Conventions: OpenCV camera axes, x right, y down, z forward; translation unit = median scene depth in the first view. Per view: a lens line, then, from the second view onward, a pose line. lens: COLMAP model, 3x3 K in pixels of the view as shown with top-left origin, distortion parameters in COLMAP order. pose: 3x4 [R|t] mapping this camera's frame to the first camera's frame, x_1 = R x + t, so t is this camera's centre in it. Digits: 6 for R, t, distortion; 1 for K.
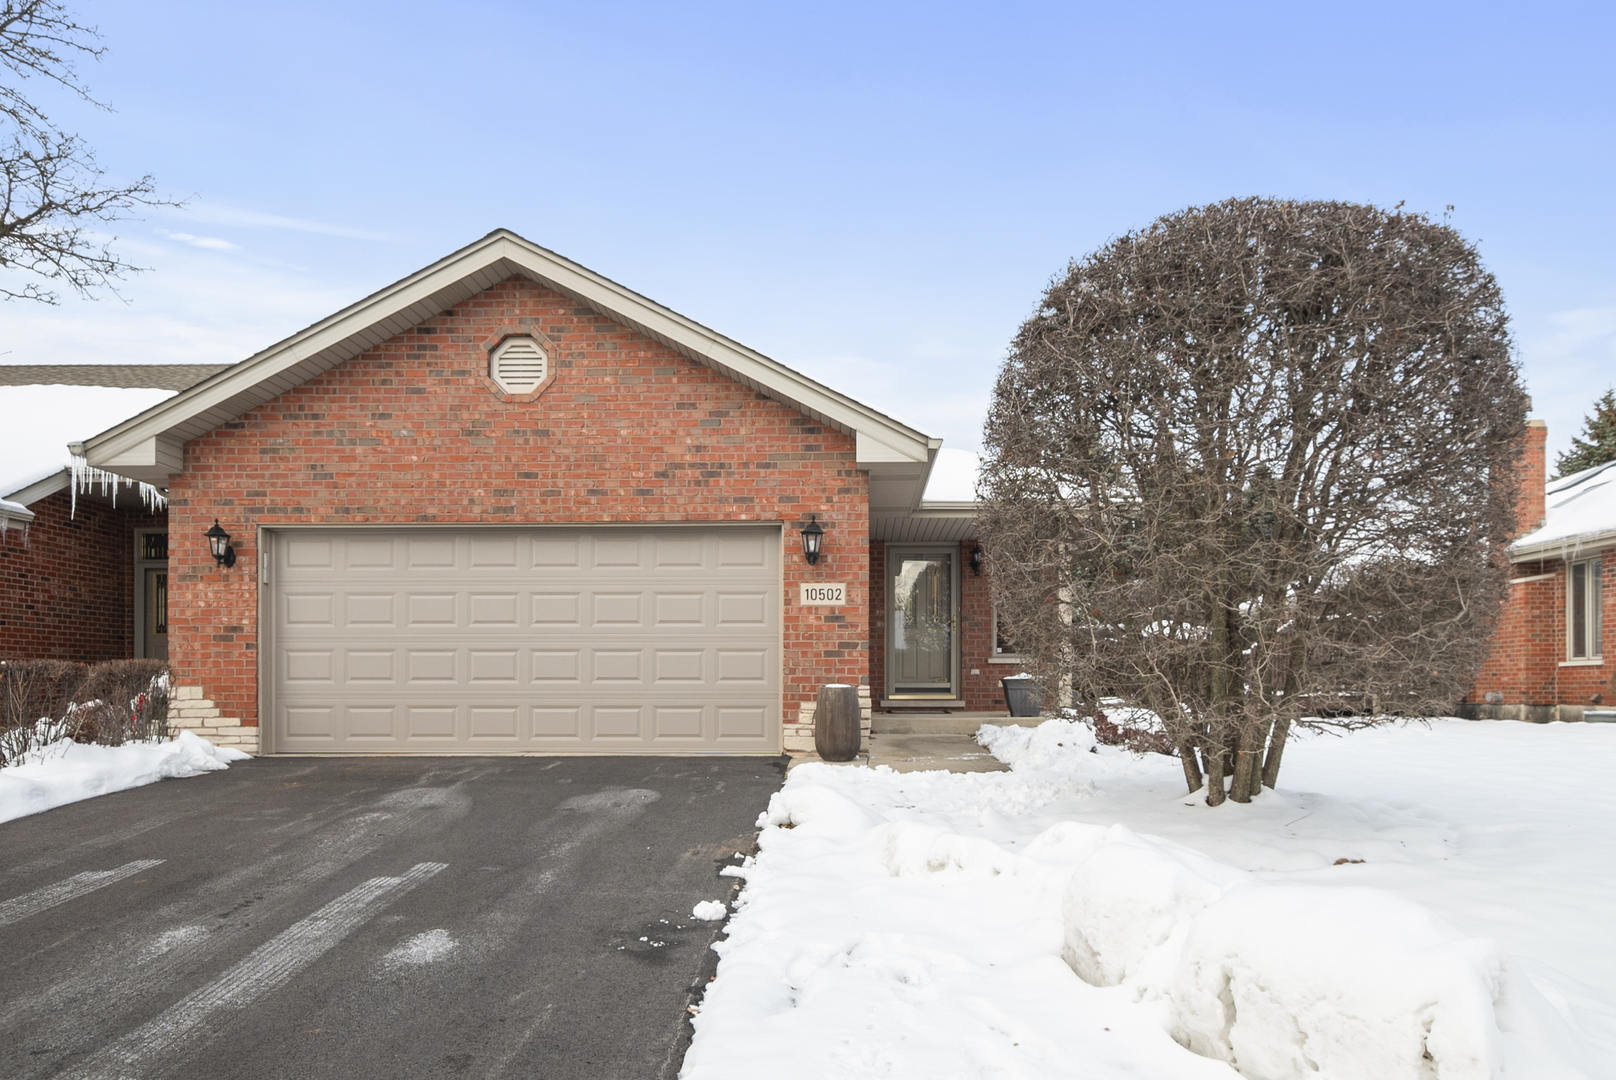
lens RADIAL K [[1119.5, 0, 808.8], [0, 1119.5, 541.2], [0, 0, 1]] dist [-0.001018, -0.000288]
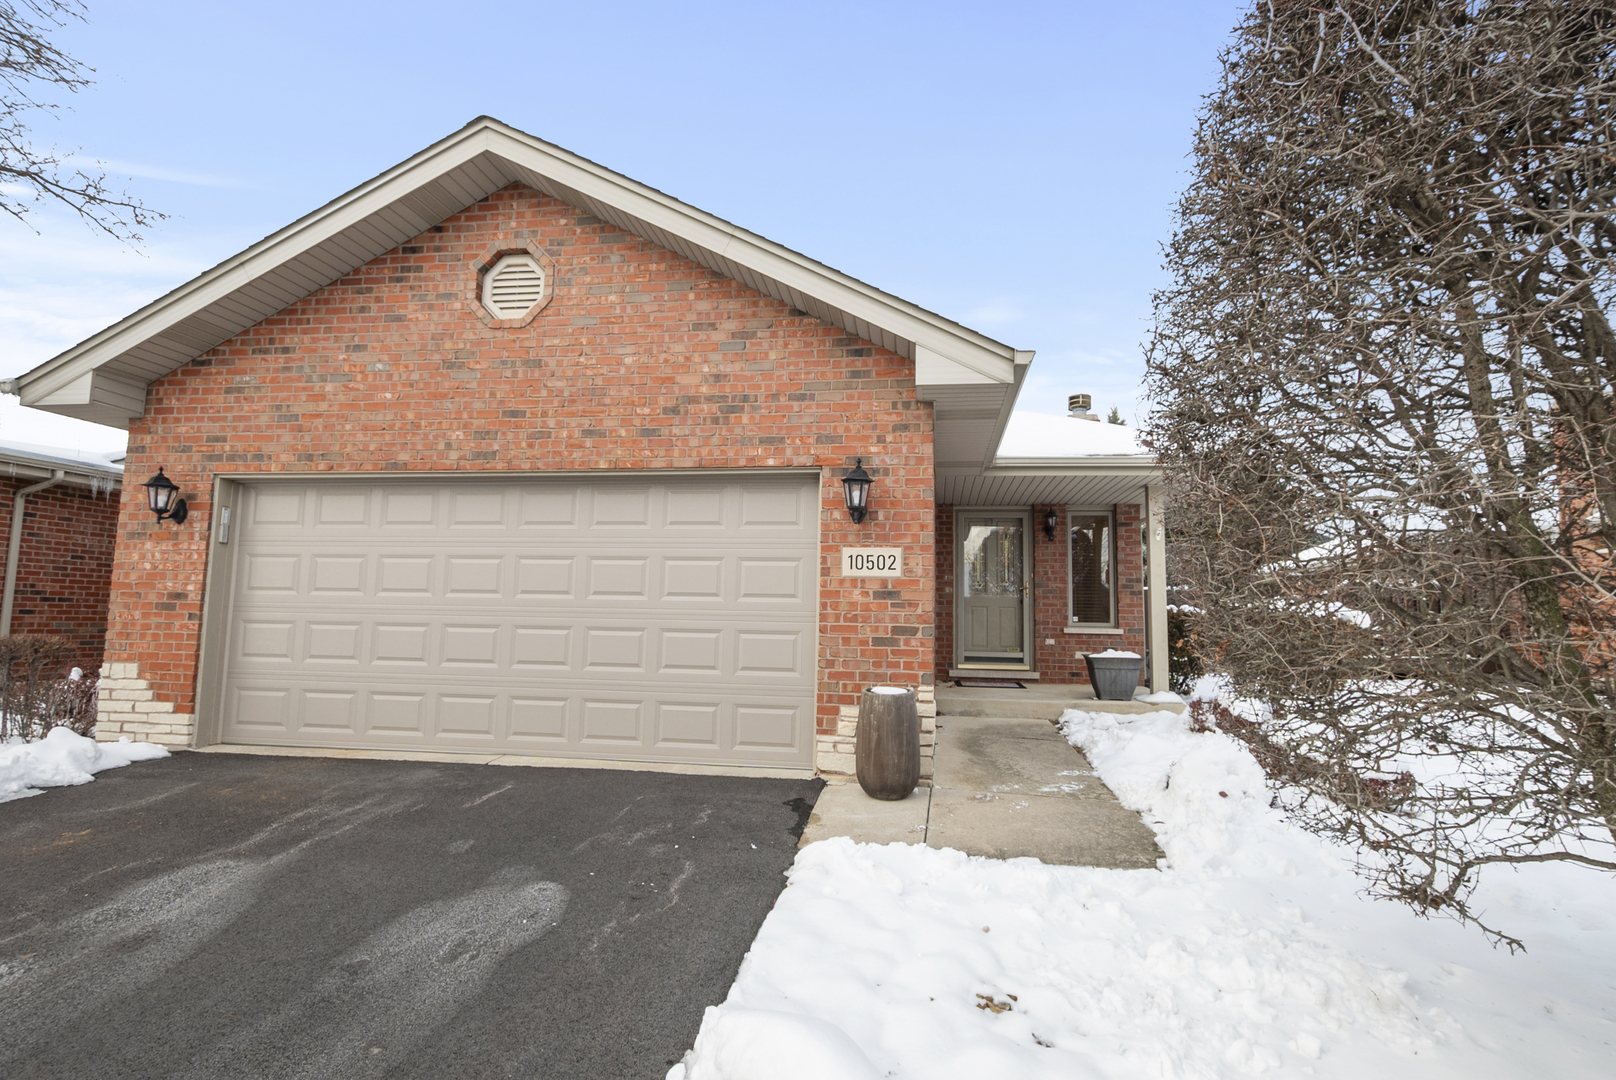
lens RADIAL K [[791.9, 0, 797.2], [0, 791.9, 506.8], [0, 0, 1]] dist [0.000504, 0.000259]
pose [[0.992065, 0.001450, -0.125717, 0.029440], [-0.003053, 0.999917, -0.012556, 0.016395], [0.125688, 0.012841, 0.991987, 0.448717]]
